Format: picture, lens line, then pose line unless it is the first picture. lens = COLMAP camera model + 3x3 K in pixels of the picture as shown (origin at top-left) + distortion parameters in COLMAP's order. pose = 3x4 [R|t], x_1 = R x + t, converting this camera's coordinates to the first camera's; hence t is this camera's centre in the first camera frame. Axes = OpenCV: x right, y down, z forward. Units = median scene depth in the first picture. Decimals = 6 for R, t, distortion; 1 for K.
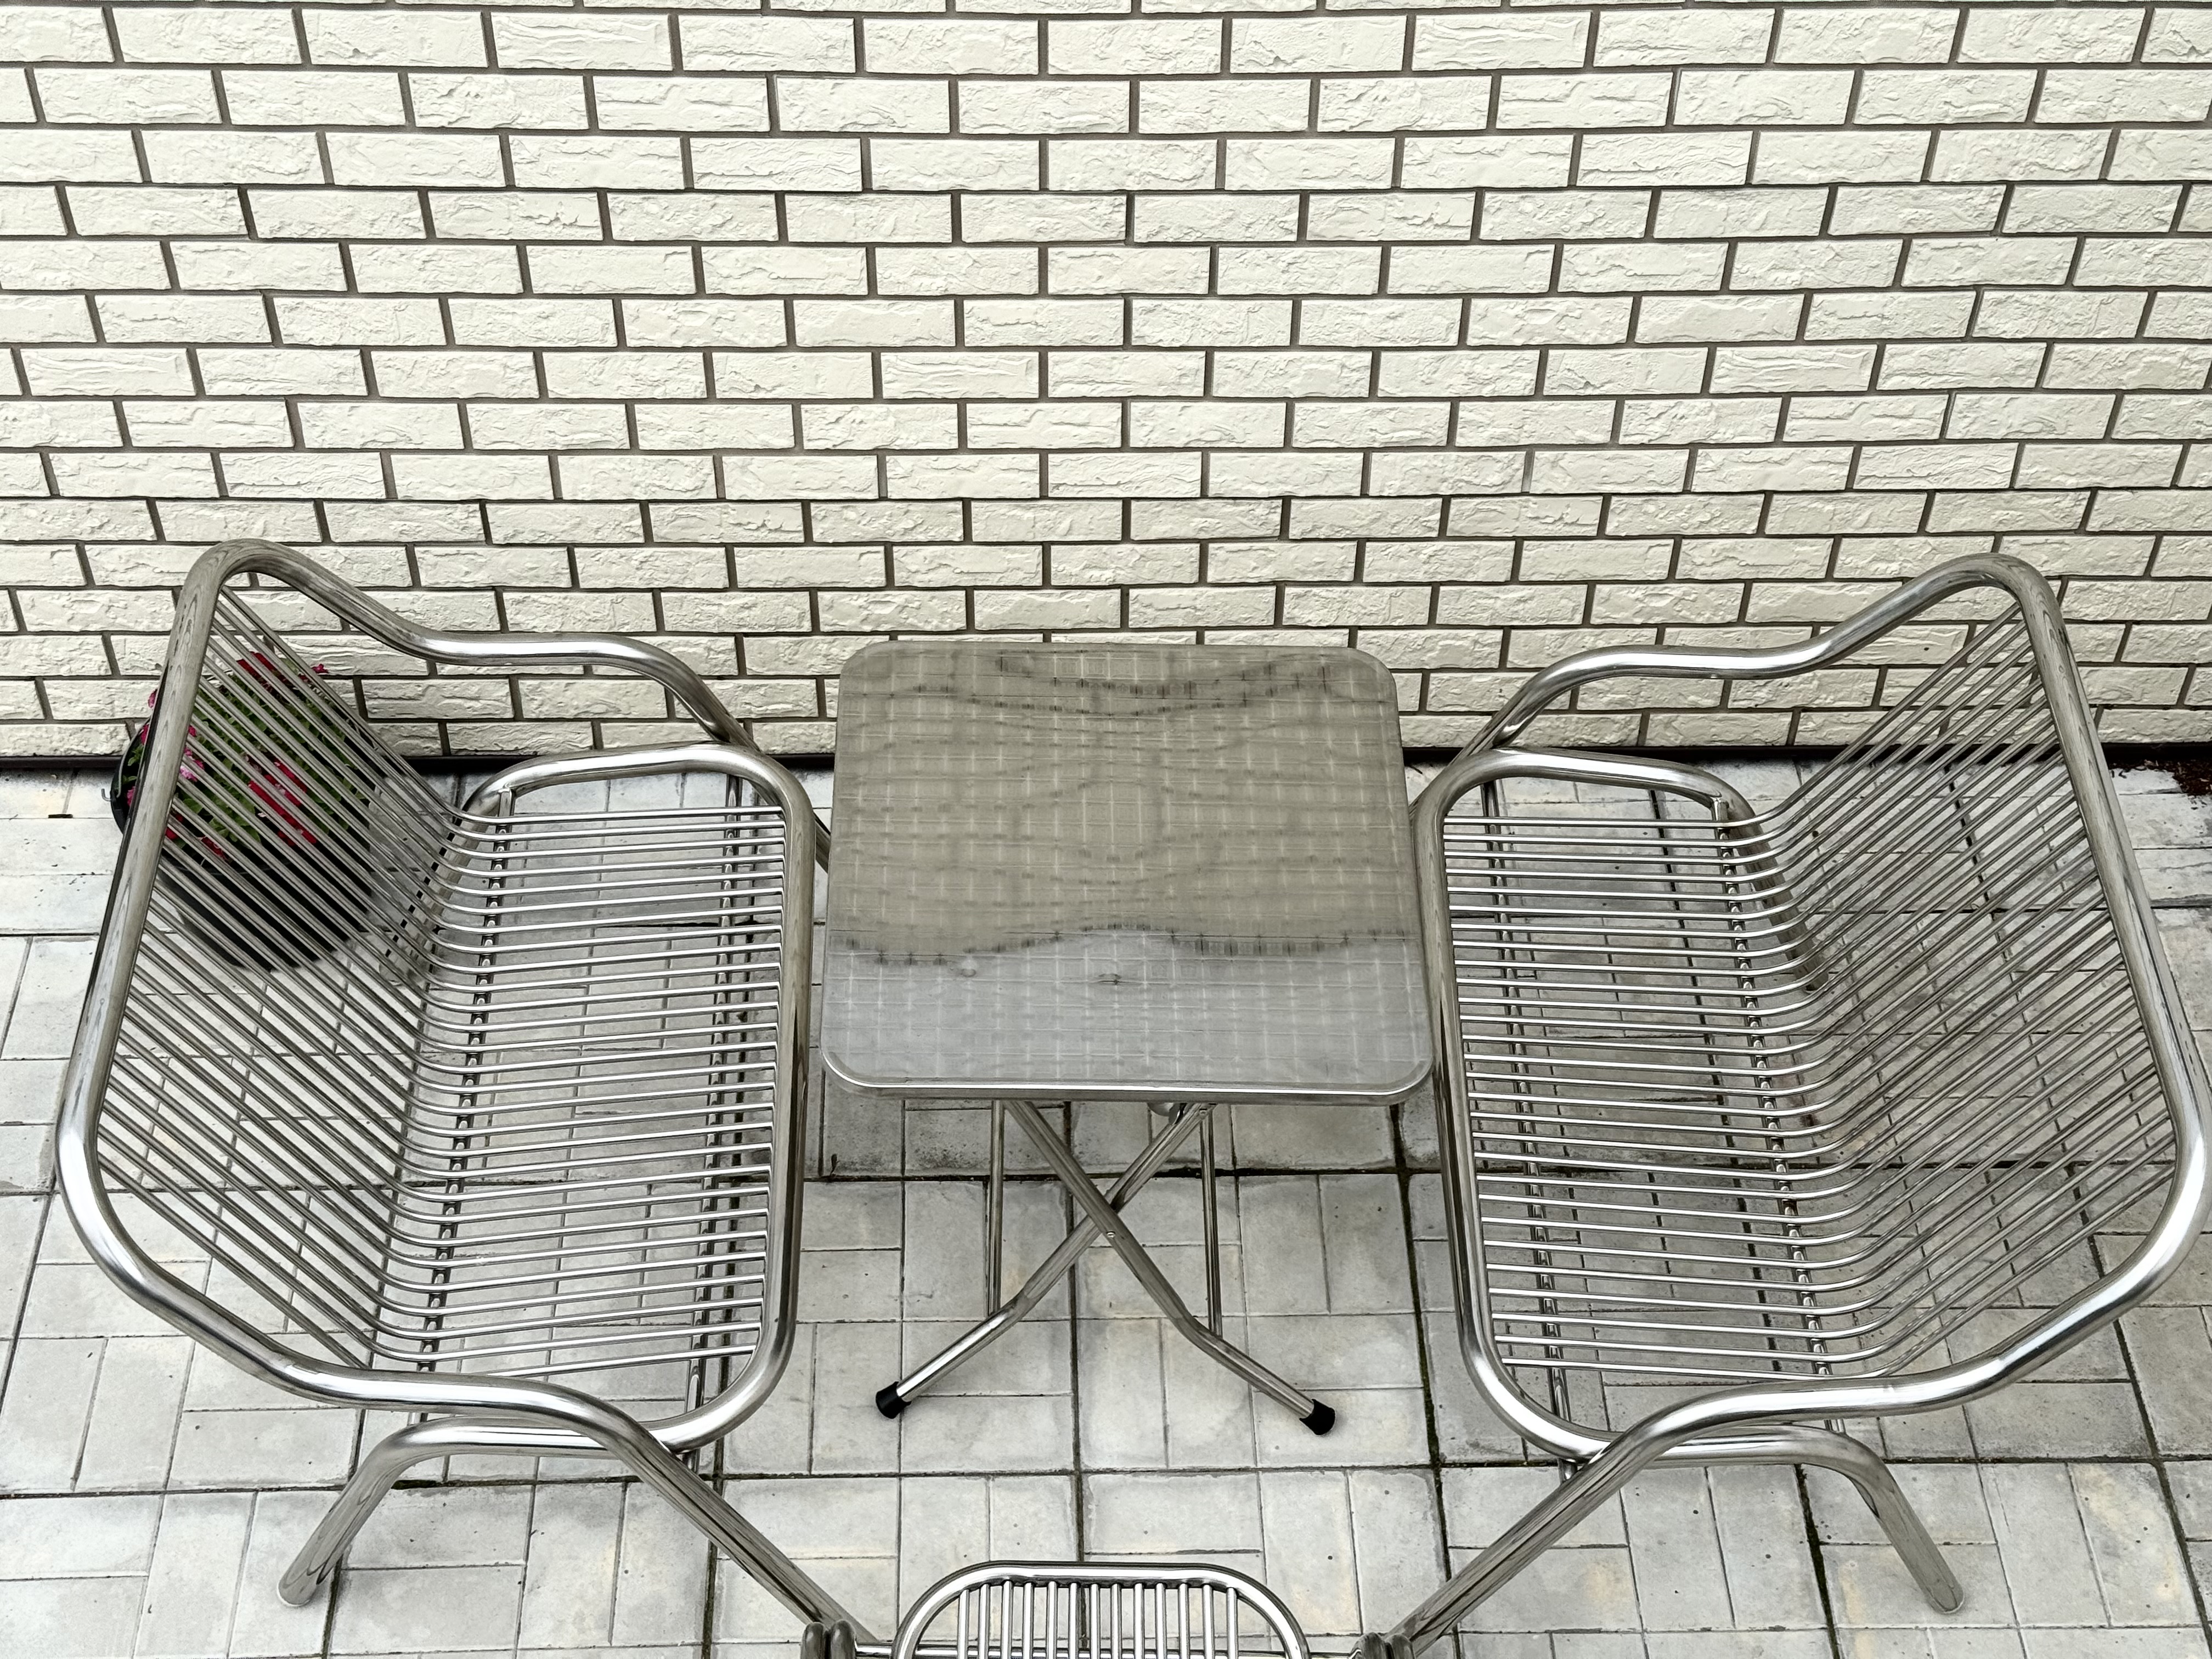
lens RADIAL K [[3107.9, 0, 1092.6], [0, 3107.9, 837.8], [0, 0, 1]] dist [0.101703, 0.000000]
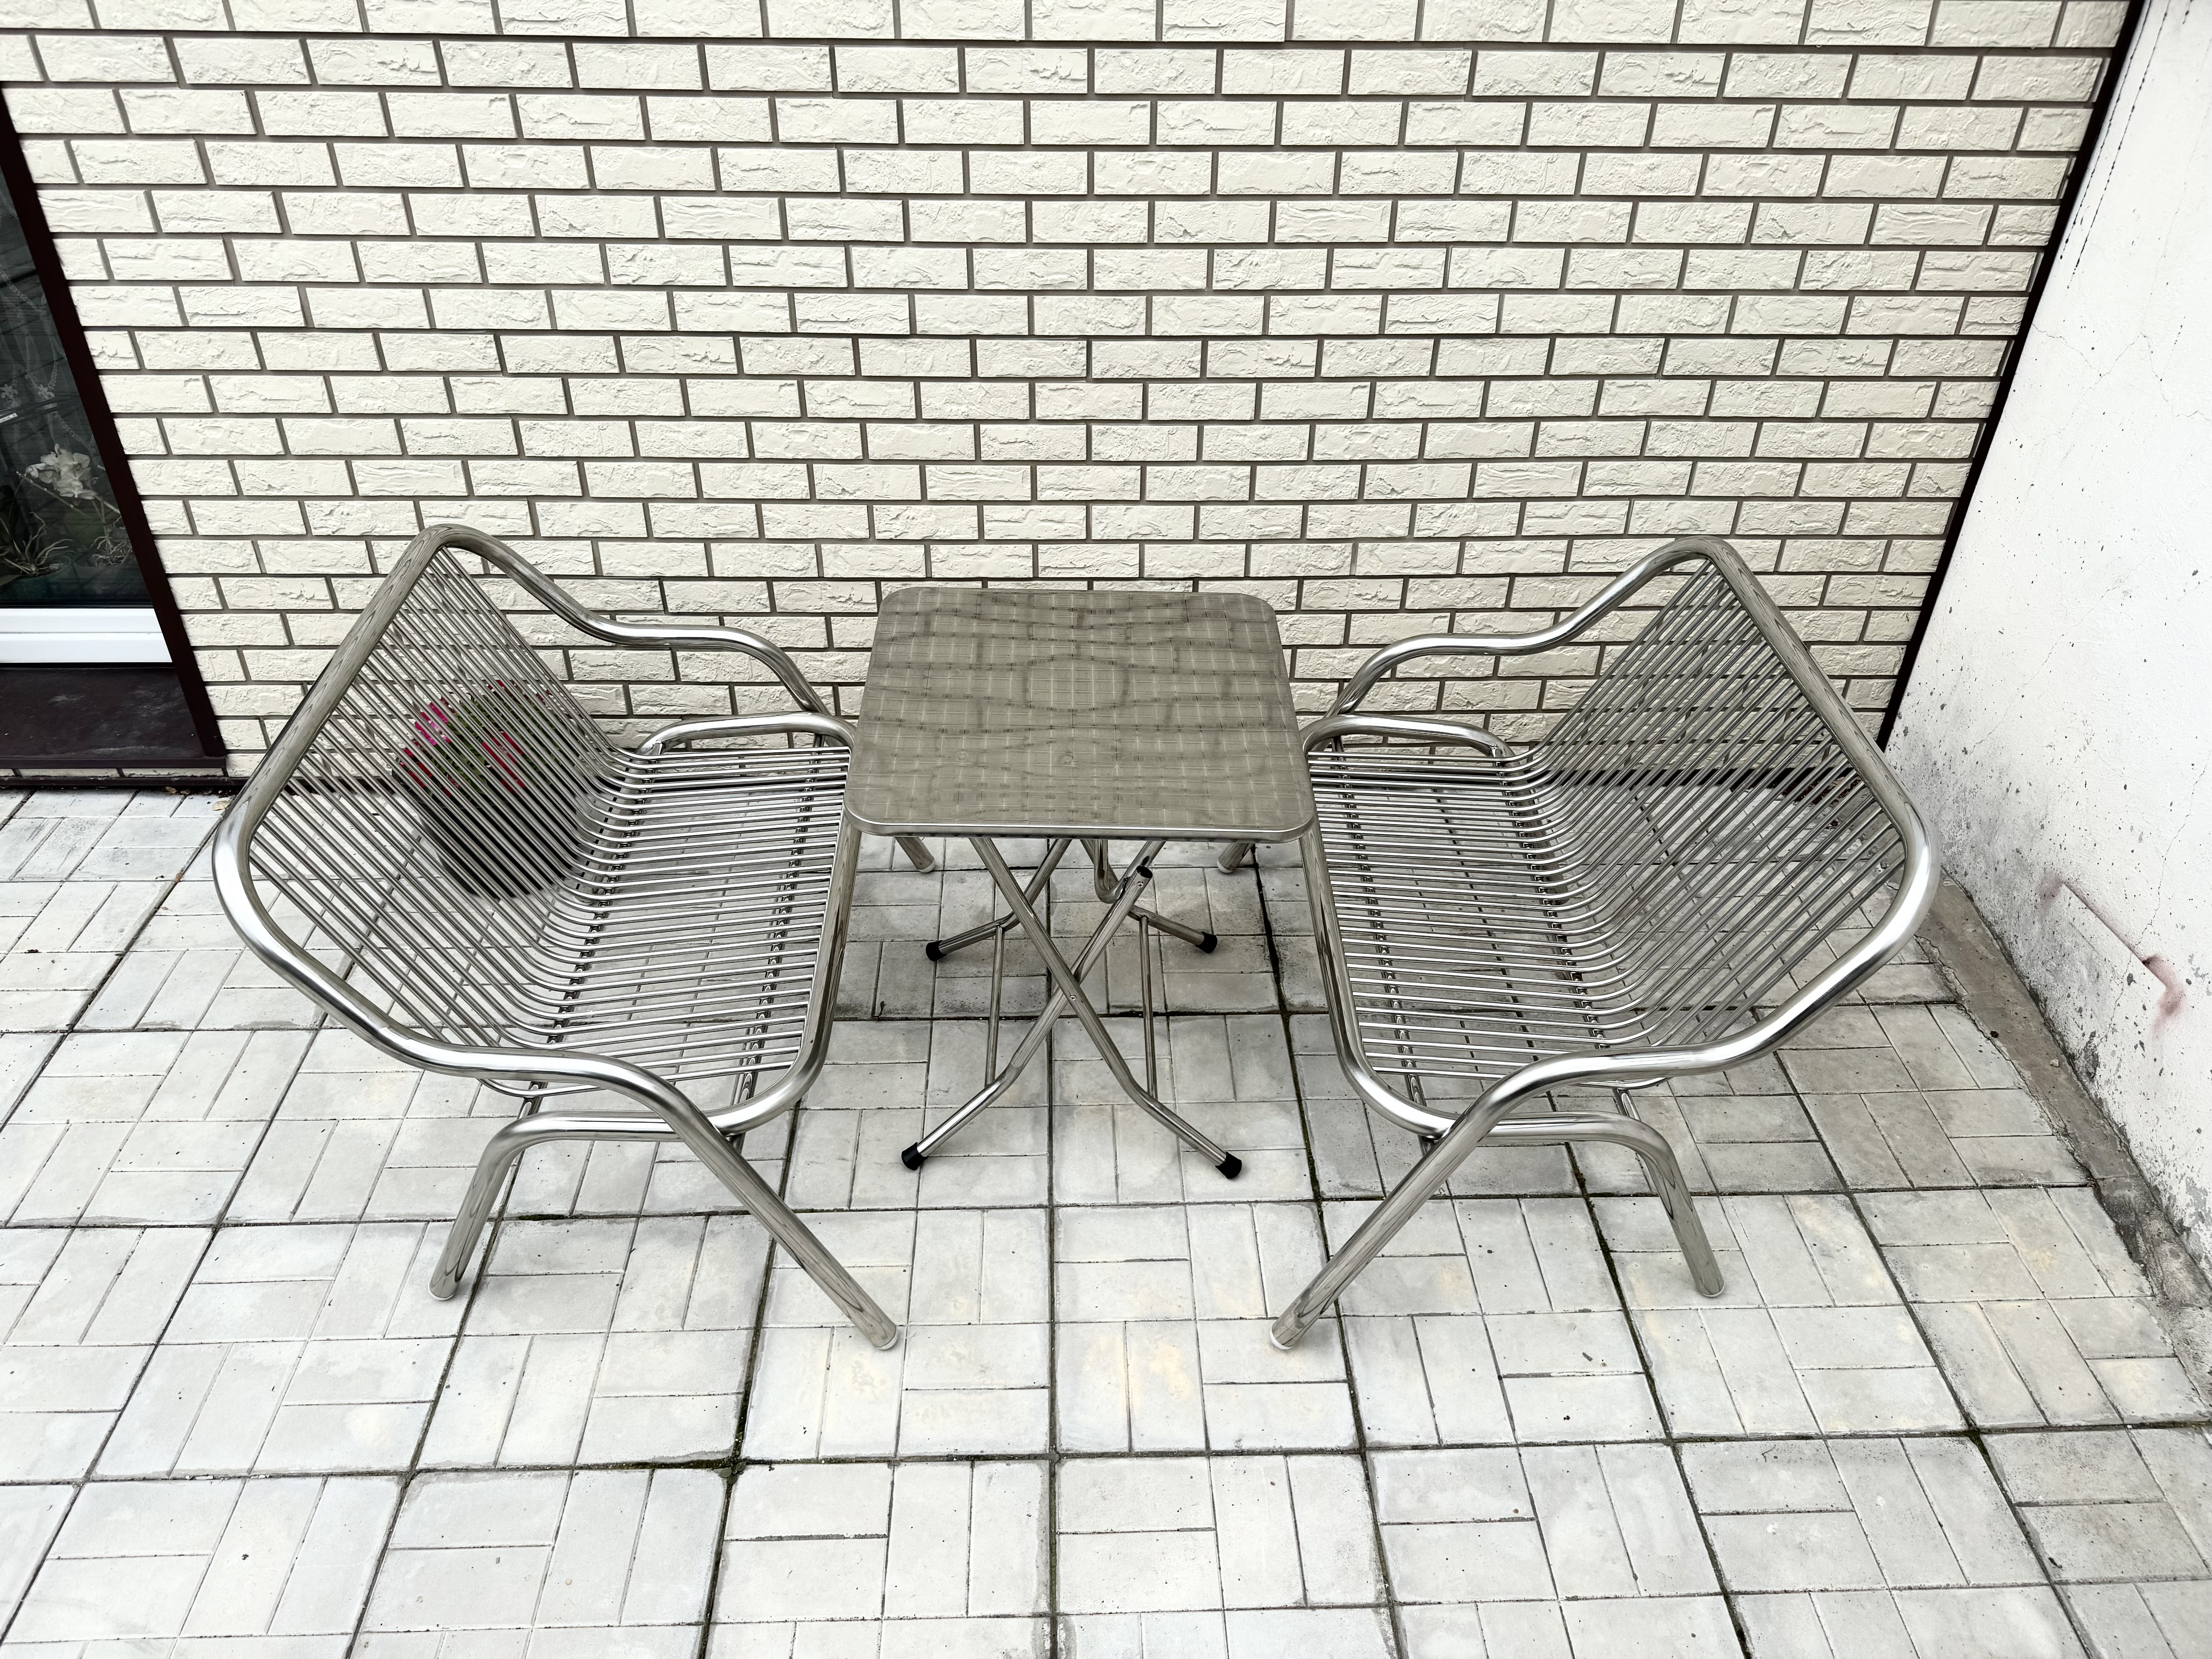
lens RADIAL K [[1570.9, 0, 1113.4], [0, 1570.9, 825.5], [0, 0, 1]] dist [0.042955, -0.059922]
pose [[0.999942, -0.003278, 0.010254, 0.014901], [0.005279, 0.979426, -0.201735, 0.170334], [-0.009382, 0.201777, 0.979386, 0.293491]]
